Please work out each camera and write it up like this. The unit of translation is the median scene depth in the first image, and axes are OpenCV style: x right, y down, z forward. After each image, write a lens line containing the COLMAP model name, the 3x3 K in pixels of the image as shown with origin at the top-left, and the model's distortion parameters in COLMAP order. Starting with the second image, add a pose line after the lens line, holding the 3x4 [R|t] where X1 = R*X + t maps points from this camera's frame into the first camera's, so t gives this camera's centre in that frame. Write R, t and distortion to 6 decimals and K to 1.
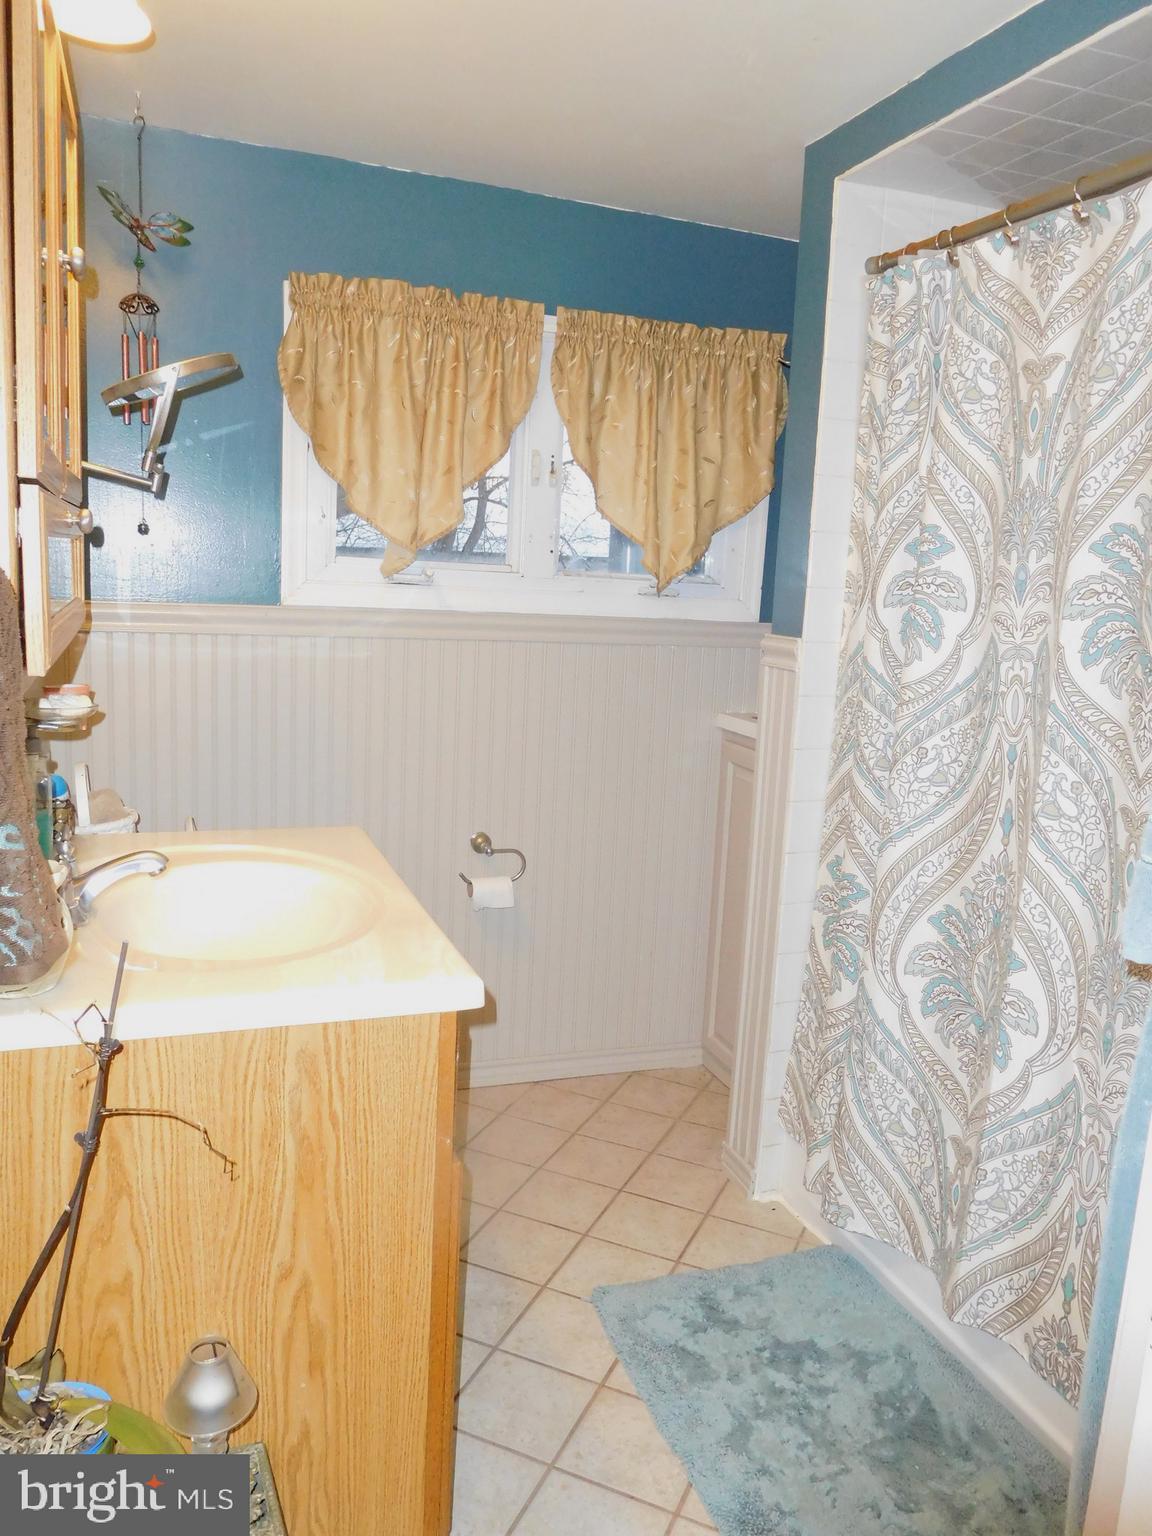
lens RADIAL K [[1150.3, 0, 570.8], [0, 1150.3, 769.8], [0, 0, 1]] dist [-0.008392, -0.004656]
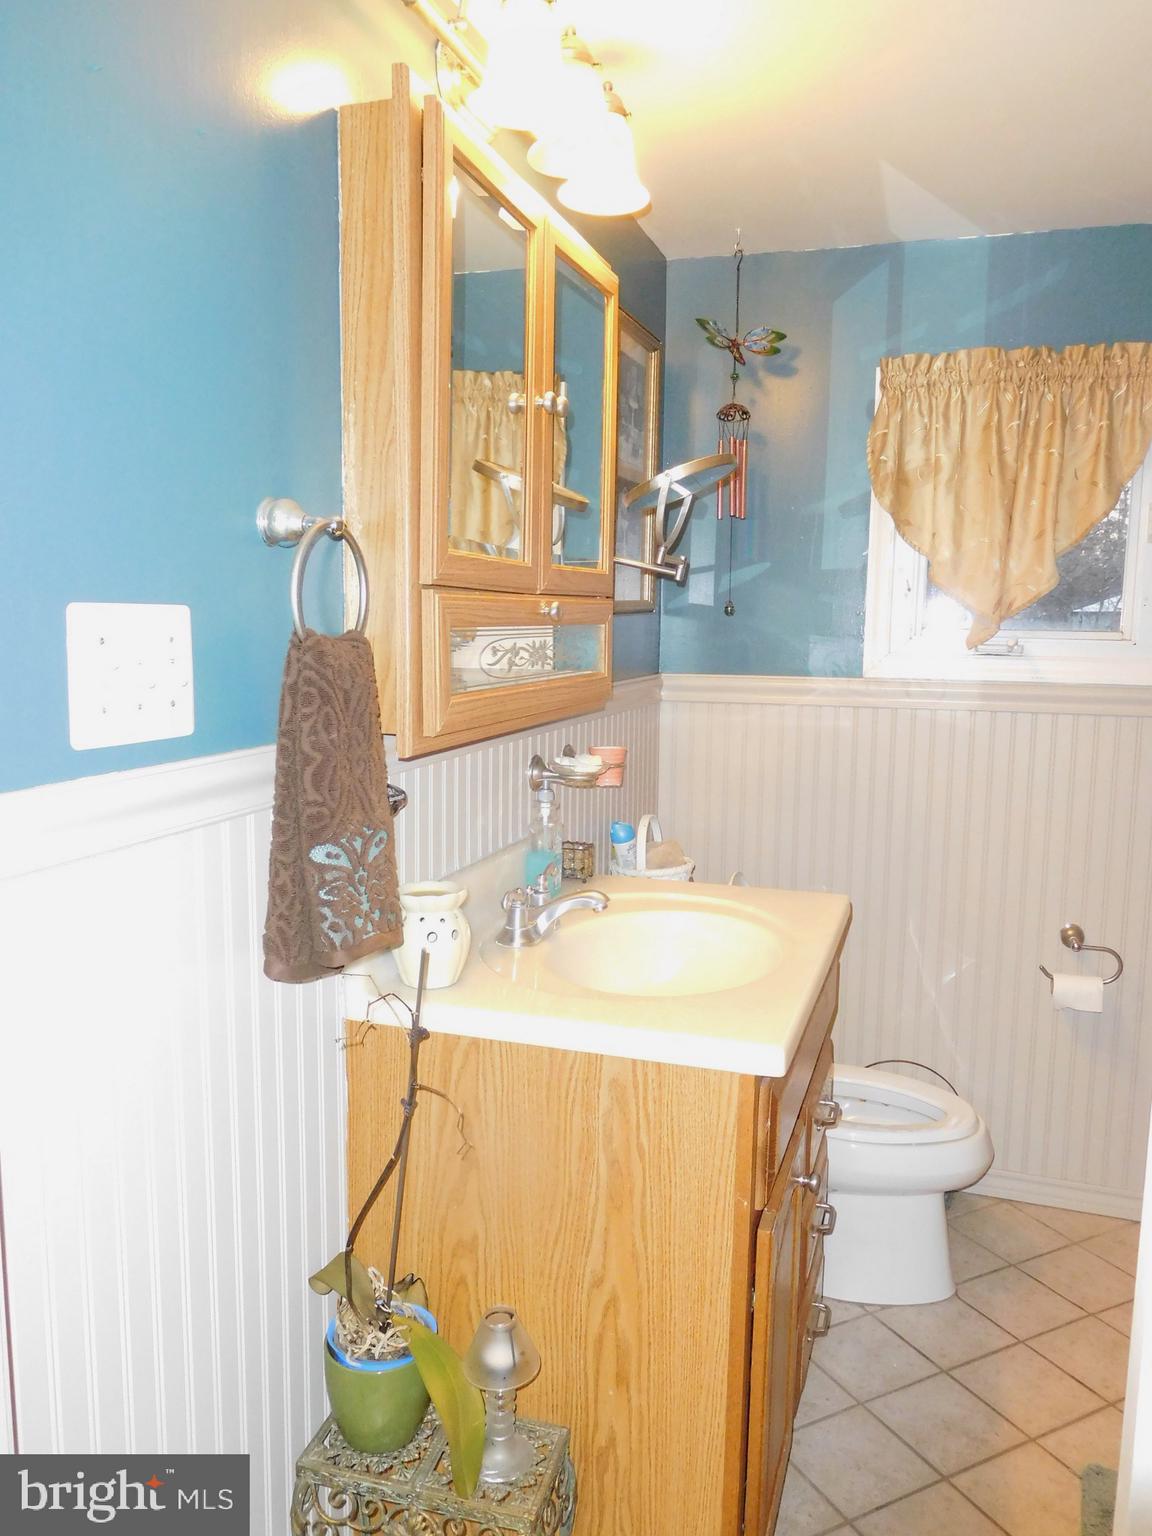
lens RADIAL K [[1150.3, 0, 569.1], [0, 1150.3, 768.6], [0, 0, 1]] dist [-0.008392, -0.004656]
pose [[0.779705, 0.042995, -0.624669, 0.389870], [-0.081445, 0.996128, -0.033098, -0.013149], [0.620828, 0.076683, 0.780188, 0.082447]]
